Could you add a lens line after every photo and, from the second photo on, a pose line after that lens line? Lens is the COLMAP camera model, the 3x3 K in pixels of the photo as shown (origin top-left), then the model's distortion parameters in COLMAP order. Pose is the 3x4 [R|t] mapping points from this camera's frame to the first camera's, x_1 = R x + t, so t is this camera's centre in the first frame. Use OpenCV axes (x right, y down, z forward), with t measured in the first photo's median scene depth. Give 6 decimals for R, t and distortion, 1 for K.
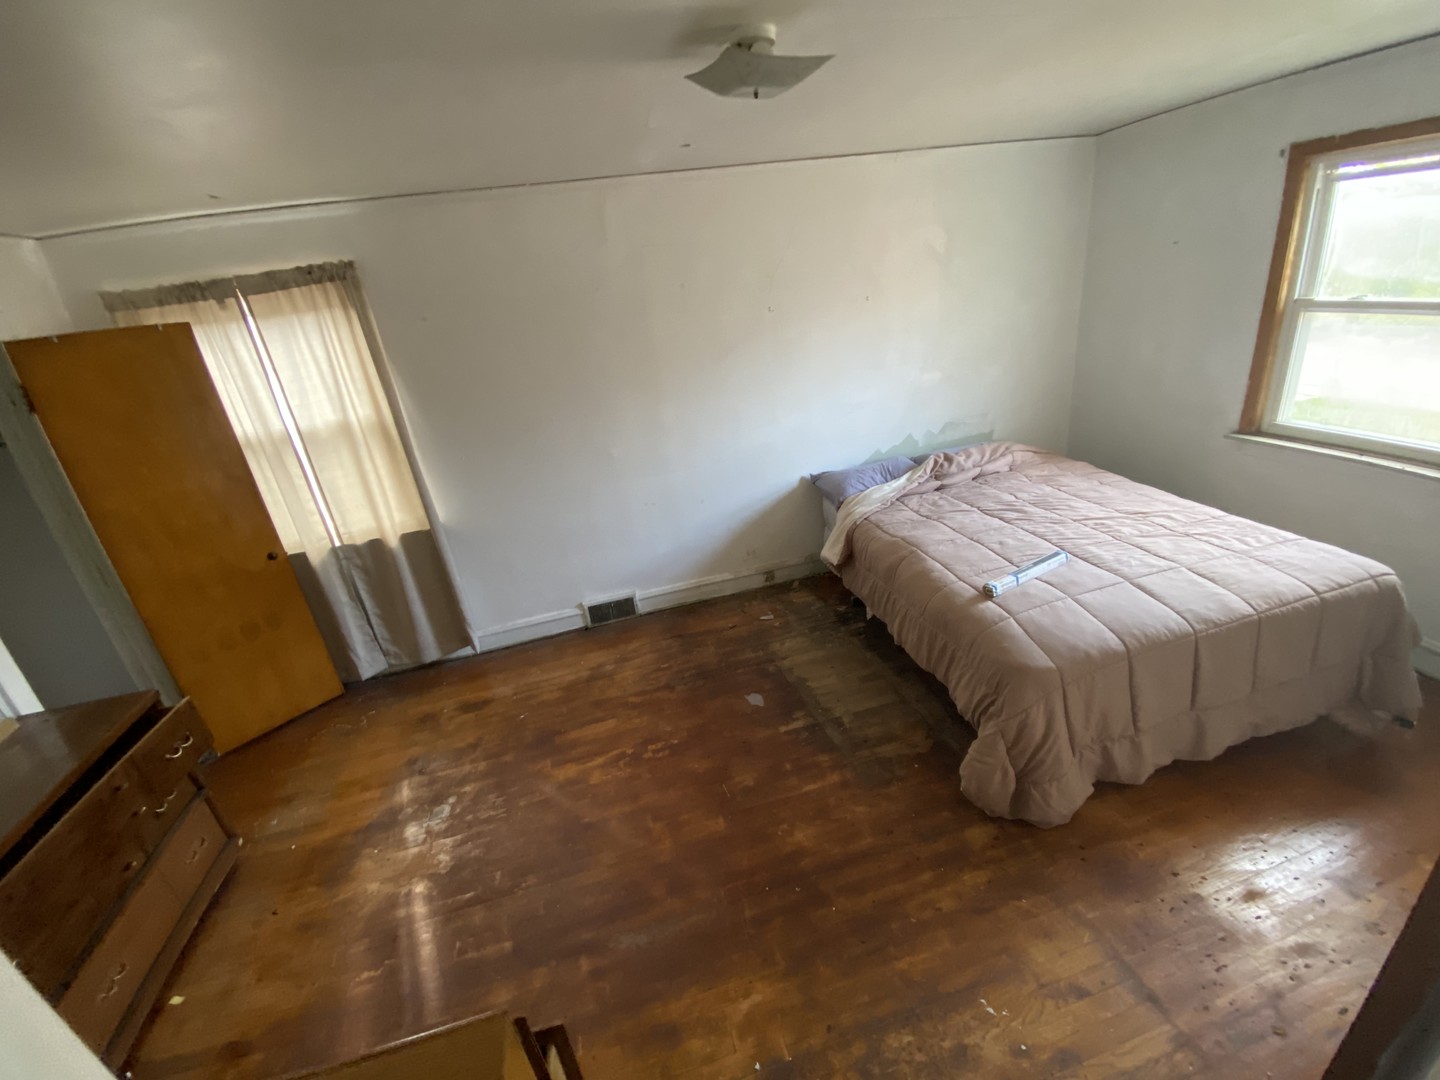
lens RADIAL K [[580.0, 0, 721.3], [0, 580.0, 527.9], [0, 0, 1]] dist [0.019492, -0.021319]
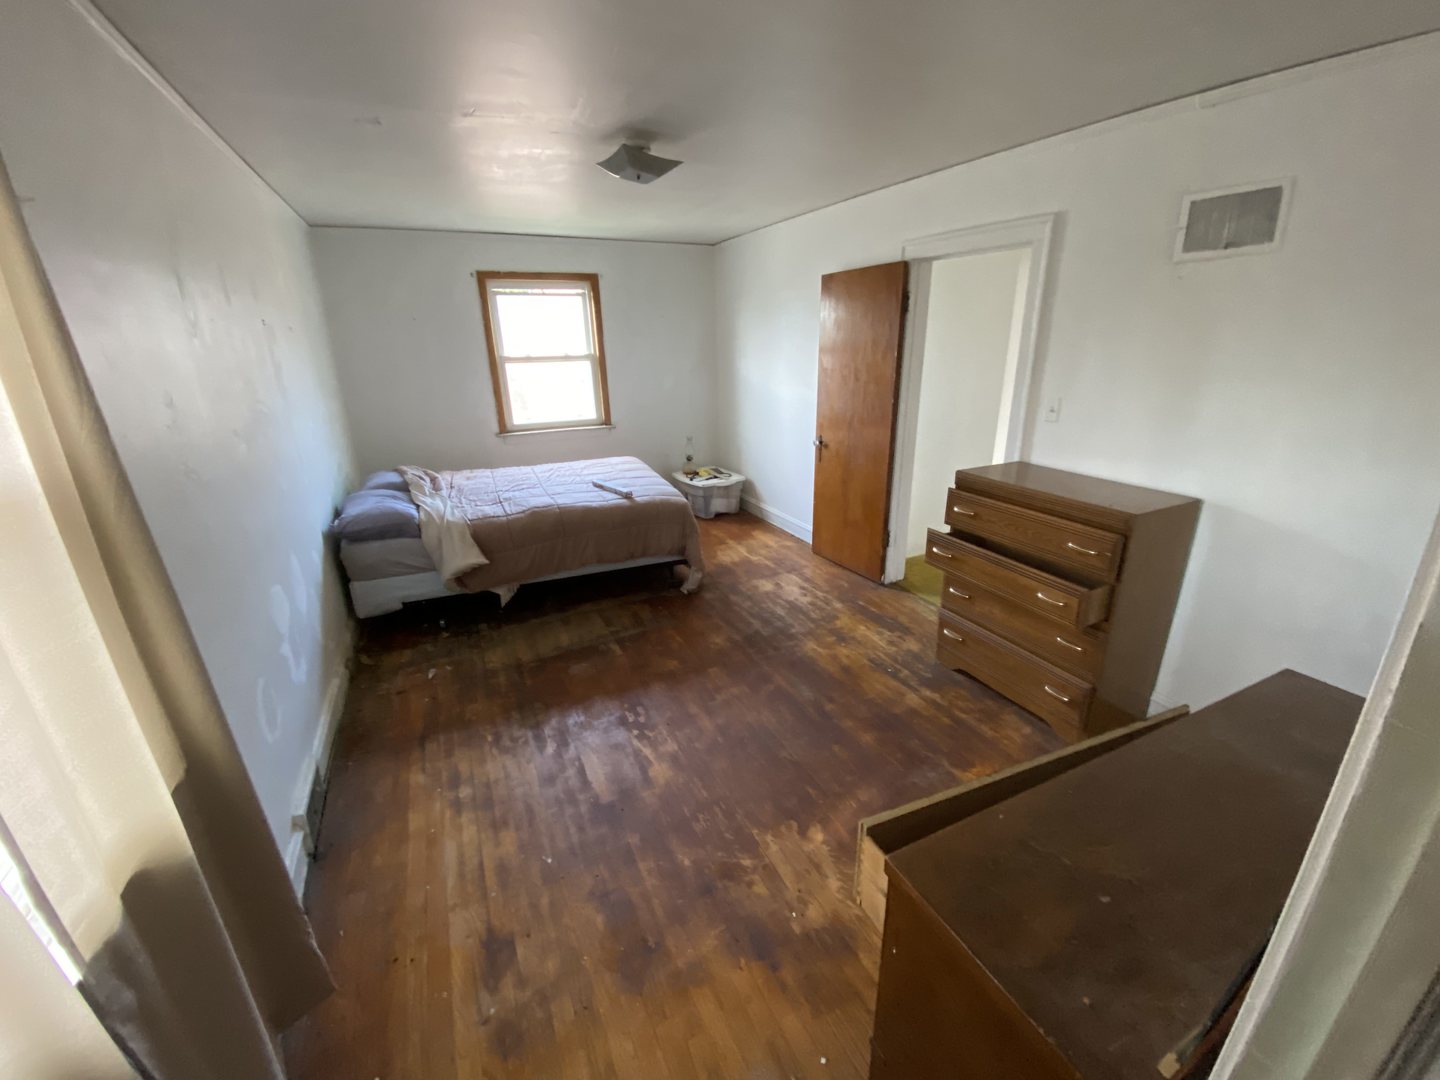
lens RADIAL K [[580.0, 0, 721.3], [0, 580.0, 527.9], [0, 0, 1]] dist [0.019492, -0.021319]
pose [[-0.196039, -0.185674, 0.962857, -1.069607], [0.407693, 0.877589, 0.252238, -0.102122], [-0.891827, 0.441999, -0.096344, 0.825342]]
